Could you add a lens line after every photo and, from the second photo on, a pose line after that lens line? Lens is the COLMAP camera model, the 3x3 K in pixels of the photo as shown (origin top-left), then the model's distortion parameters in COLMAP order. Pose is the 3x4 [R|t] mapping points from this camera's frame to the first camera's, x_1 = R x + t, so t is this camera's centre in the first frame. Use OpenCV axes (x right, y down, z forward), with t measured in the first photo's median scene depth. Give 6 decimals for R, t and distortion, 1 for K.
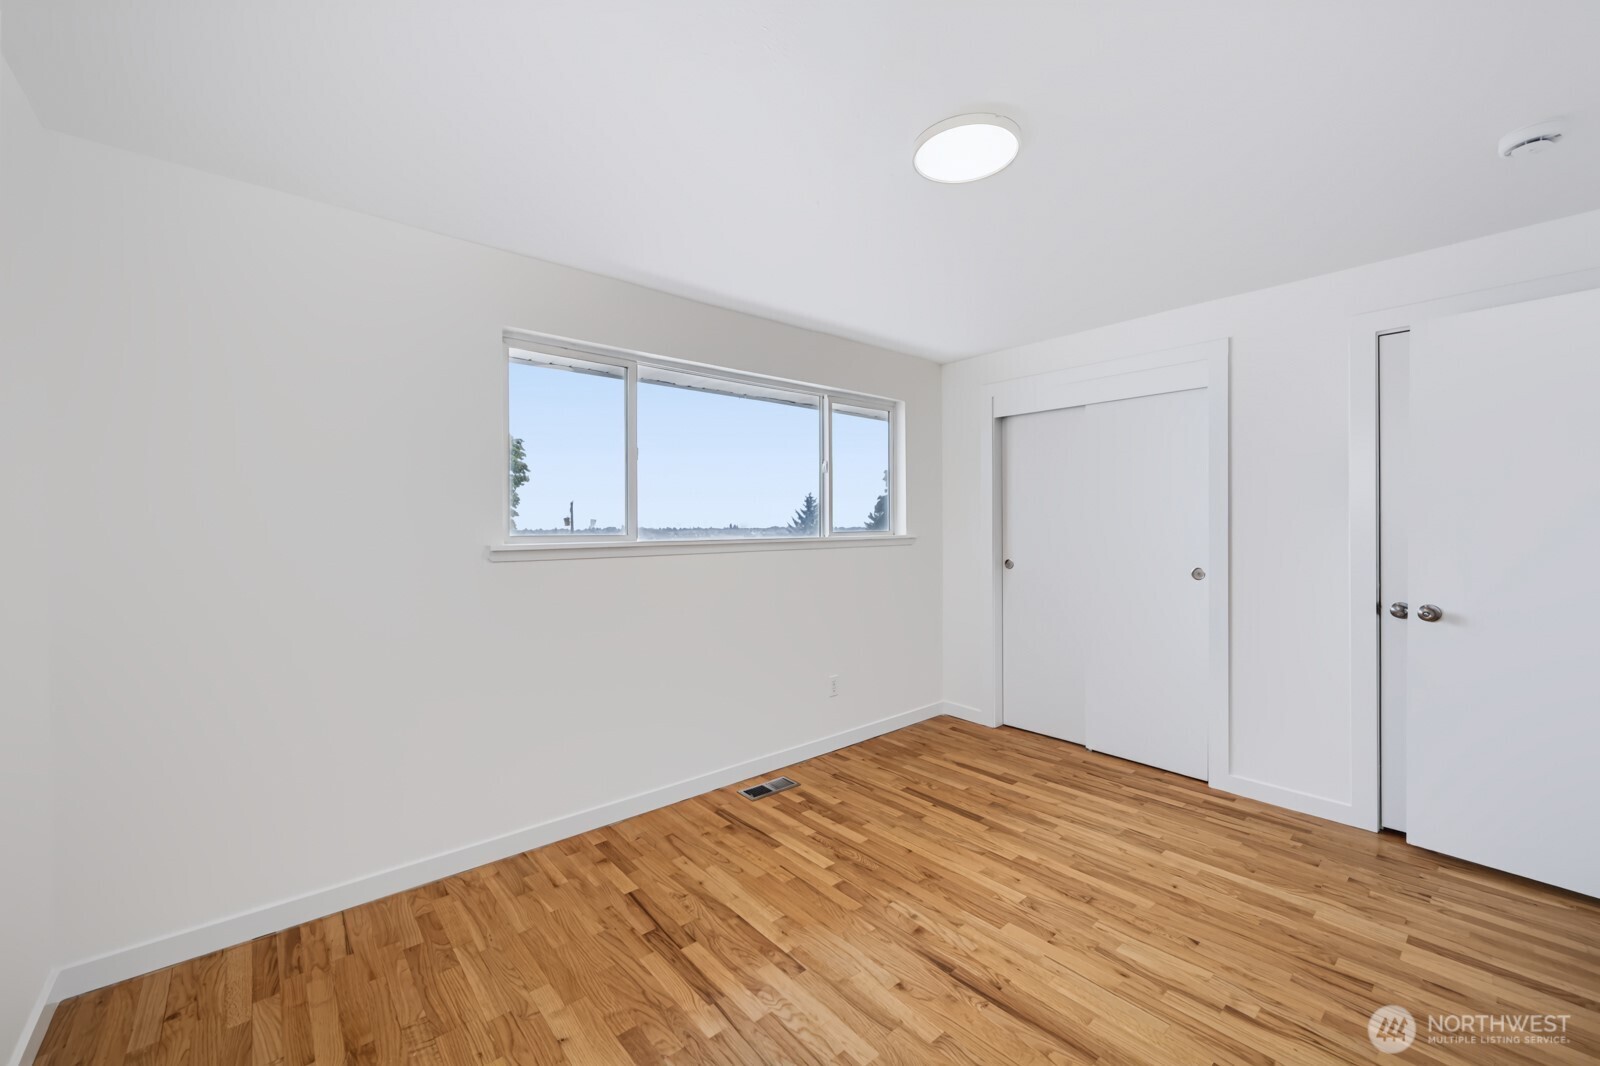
lens RADIAL K [[646.0, 0, 789.8], [0, 646.0, 528.6], [0, 0, 1]] dist [-0.000304, -0.000281]
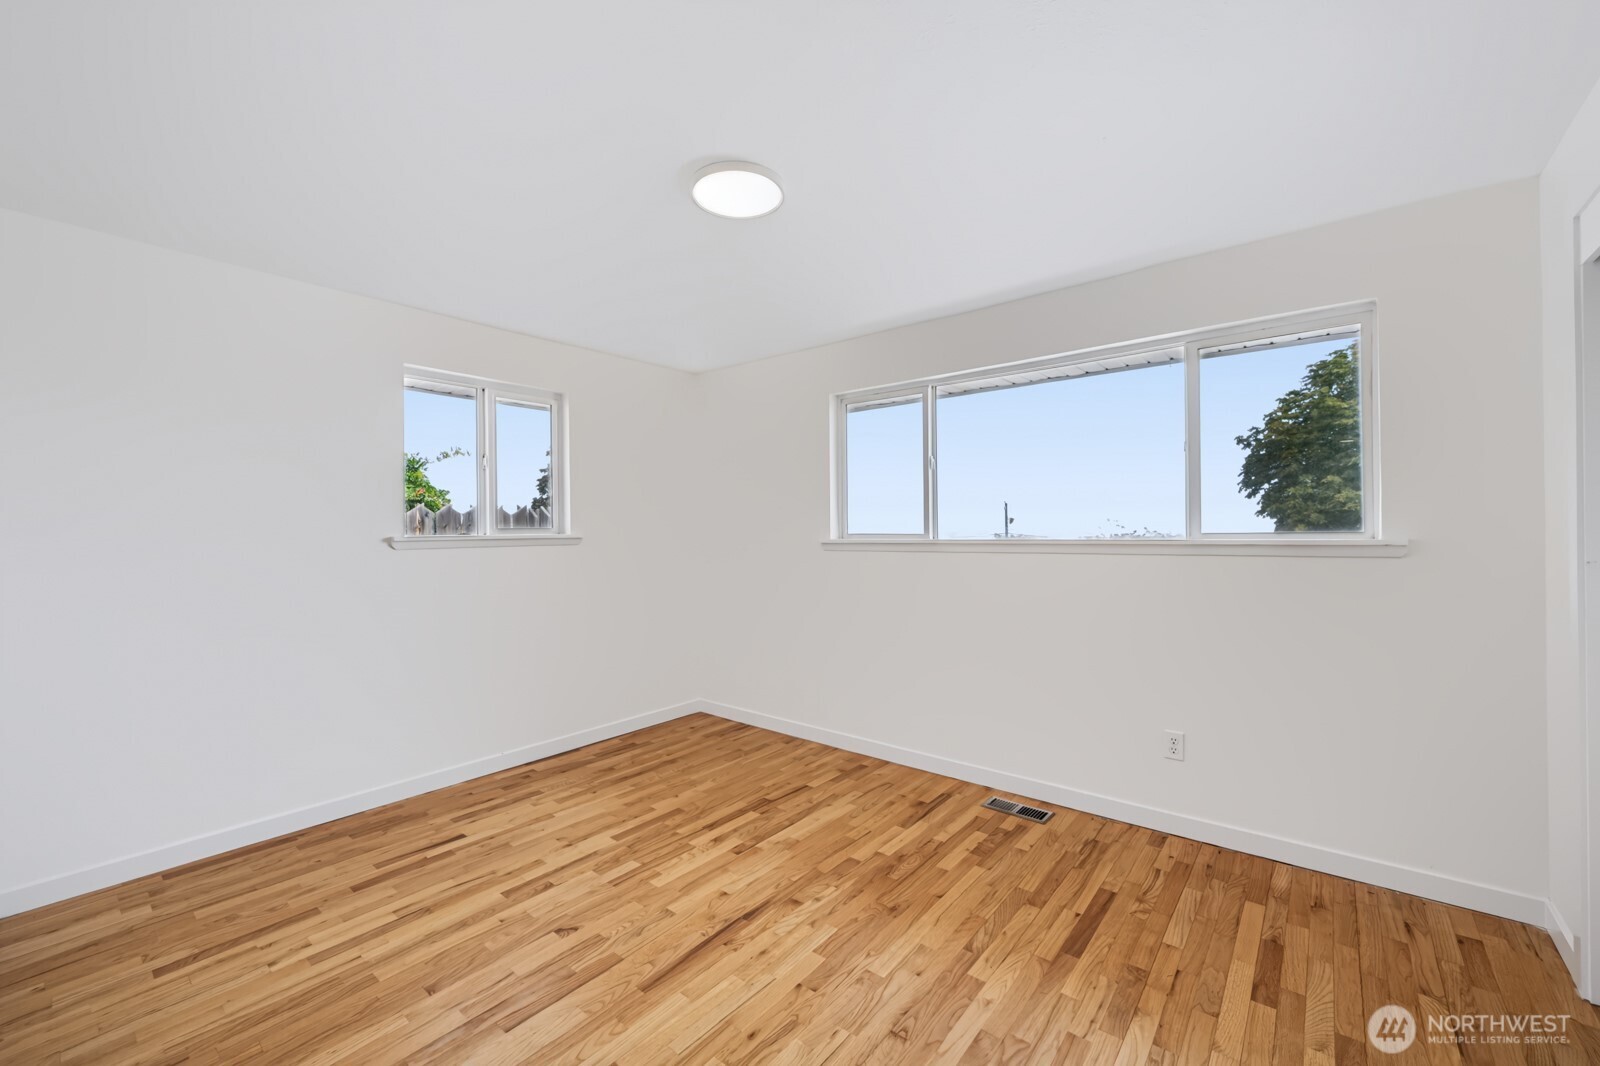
lens RADIAL K [[646.0, 0, 800.2], [0, 646.0, 535.1], [0, 0, 1]] dist [-0.000304, -0.000281]
pose [[0.161361, 0.011139, -0.986833, 0.969615], [0.002484, 0.999929, 0.011693, -0.001246], [0.986892, -0.004338, 0.161322, 0.645407]]
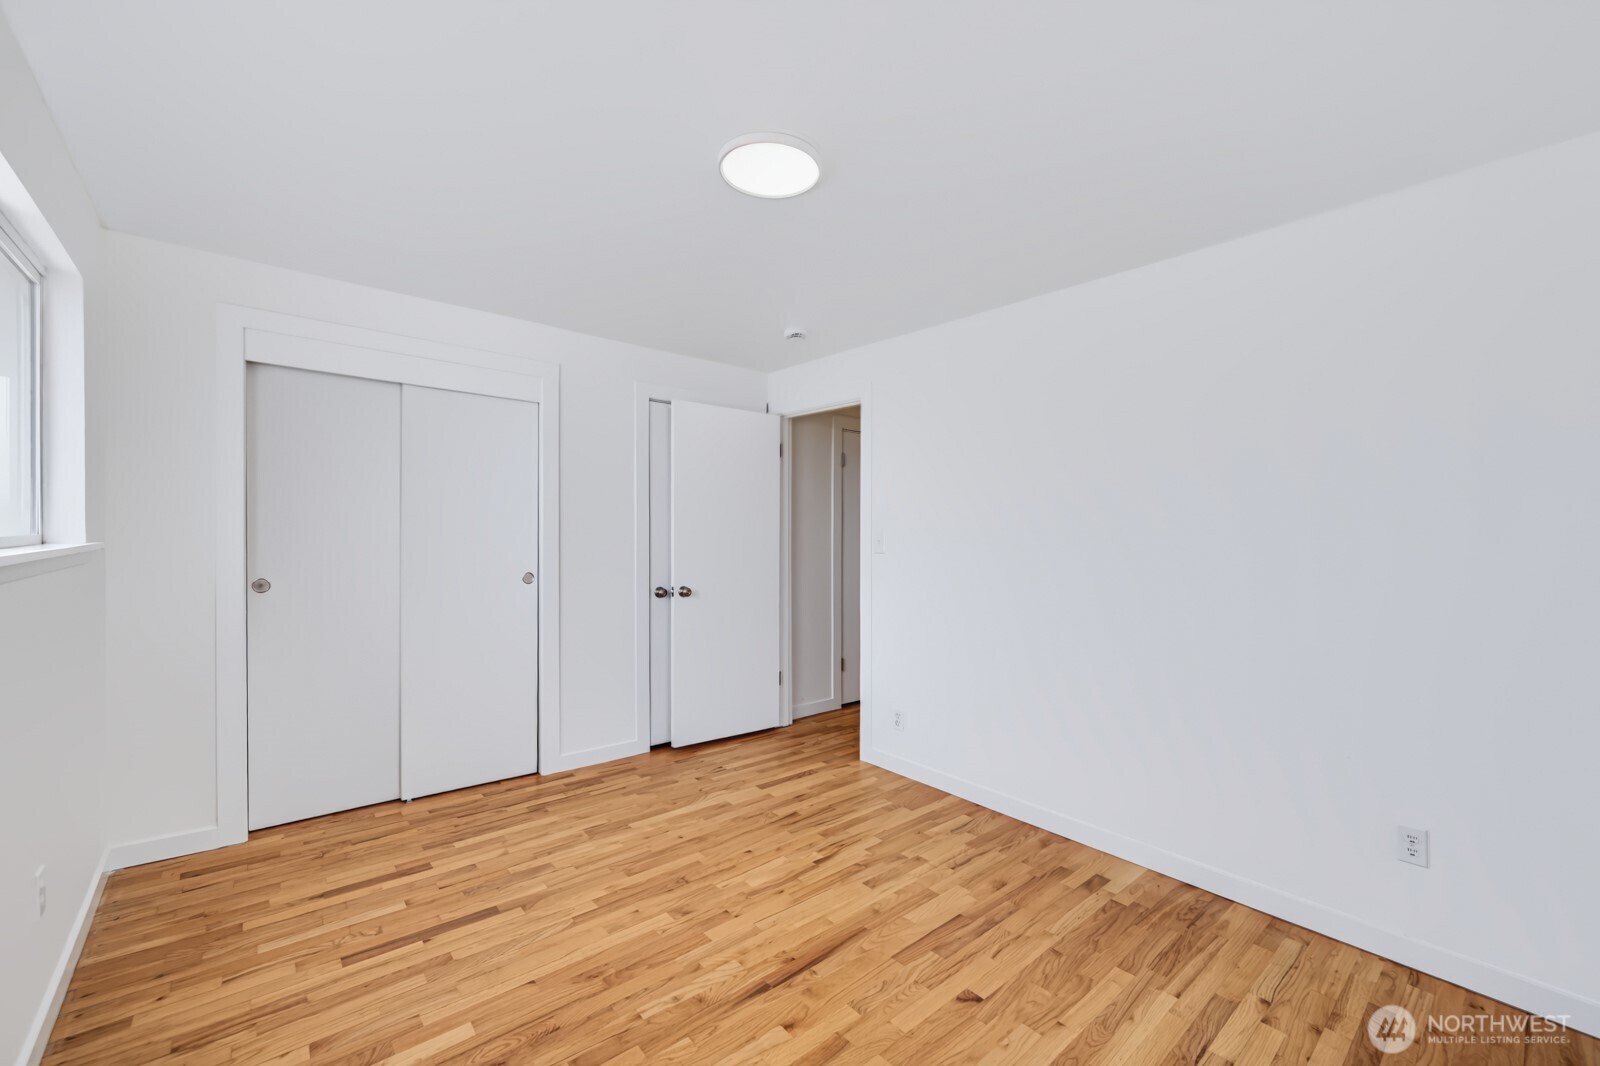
lens RADIAL K [[646.0, 0, 830.1], [0, 646.0, 530.1], [0, 0, 1]] dist [-0.000304, -0.000281]
pose [[-0.034861, 0.011680, 0.999324, -0.528385], [-0.011066, 0.999866, -0.012072, -0.001100], [-0.999331, -0.011479, -0.034727, 0.667365]]
